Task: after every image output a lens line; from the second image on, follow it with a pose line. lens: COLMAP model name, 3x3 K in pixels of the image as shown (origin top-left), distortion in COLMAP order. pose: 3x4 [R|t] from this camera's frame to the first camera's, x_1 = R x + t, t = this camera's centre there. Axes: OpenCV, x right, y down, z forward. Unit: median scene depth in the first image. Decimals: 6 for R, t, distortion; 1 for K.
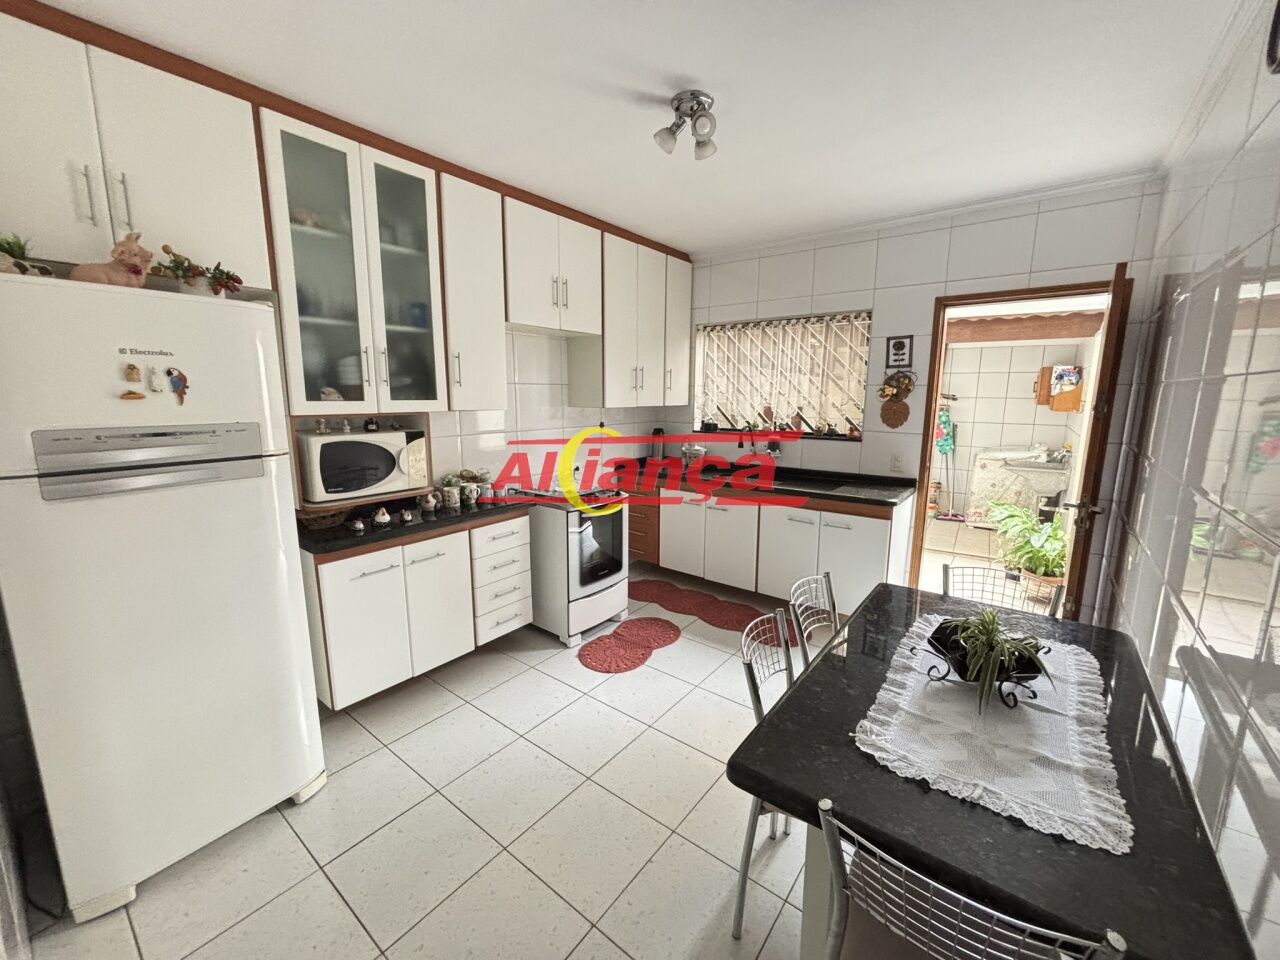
lens RADIAL K [[516.2, 0, 640.0], [0, 516.2, 480.0], [0, 0, 1]] dist [0.000123, 0.000187]
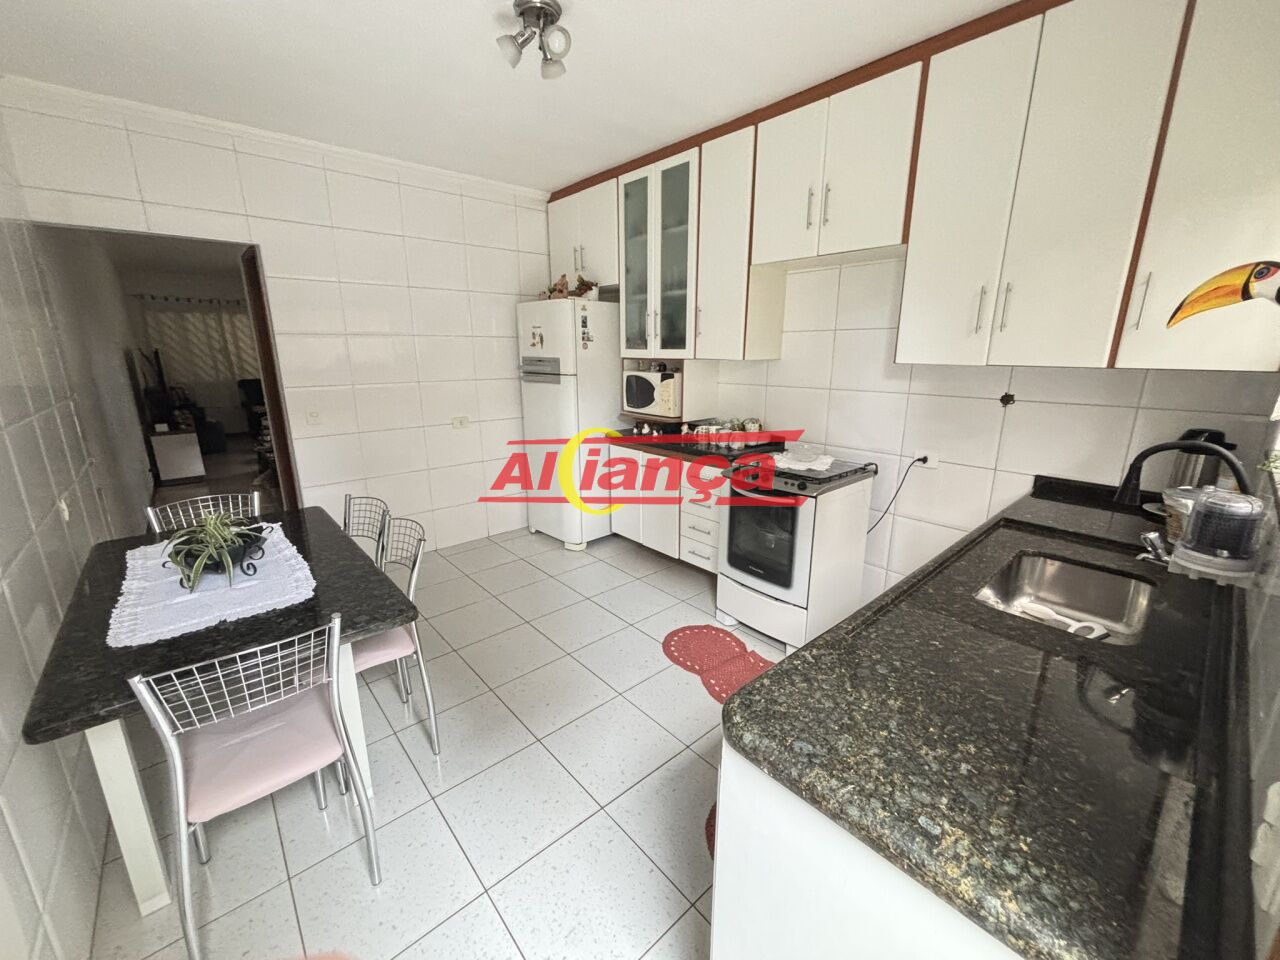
lens RADIAL K [[512.9, 0, 640.0], [0, 512.9, 480.0], [0, 0, 1]] dist [0.022266, 0.000000]
pose [[-0.195015, 0.245285, -0.949634, 0.927735], [-0.165446, 0.946122, 0.278354, -0.197566], [0.966745, 0.211396, -0.143927, 1.223666]]
